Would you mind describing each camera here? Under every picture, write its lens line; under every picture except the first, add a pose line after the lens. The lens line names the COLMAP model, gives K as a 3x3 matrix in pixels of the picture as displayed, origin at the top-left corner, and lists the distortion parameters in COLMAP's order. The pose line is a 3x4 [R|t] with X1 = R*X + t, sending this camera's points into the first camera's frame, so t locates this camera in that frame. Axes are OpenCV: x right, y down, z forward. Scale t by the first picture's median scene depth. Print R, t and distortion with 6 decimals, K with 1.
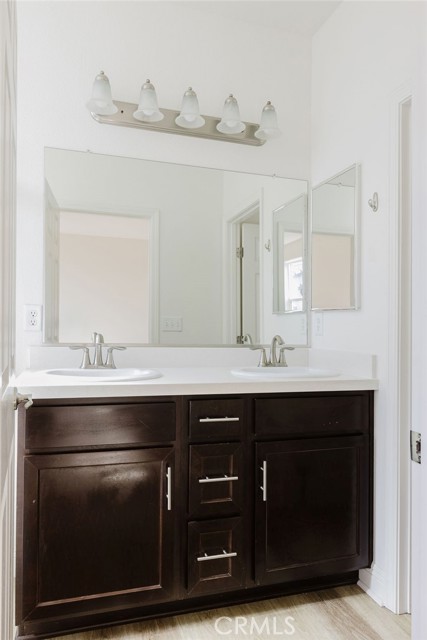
lens RADIAL K [[451.6, 0, 216.4], [0, 451.6, 321.2], [0, 0, 1]] dist [-0.017320, 0.008394]
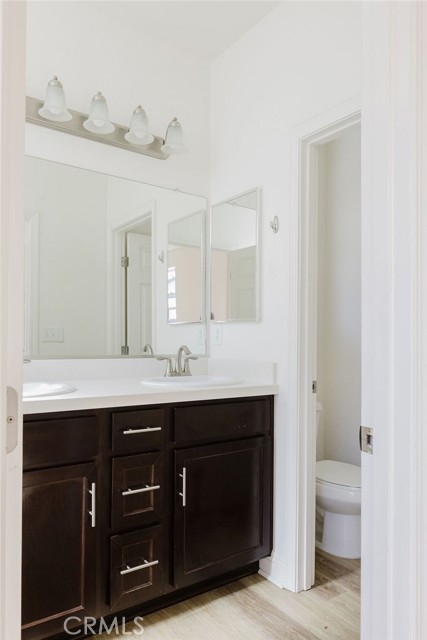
lens RADIAL K [[451.6, 0, 216.9], [0, 451.6, 331.2], [0, 0, 1]] dist [-0.017320, 0.008394]
pose [[0.947899, 0.001317, 0.318569, -0.130501], [-0.001894, 0.999997, 0.001501, -0.003941], [-0.318566, -0.002026, 0.947898, -0.003649]]
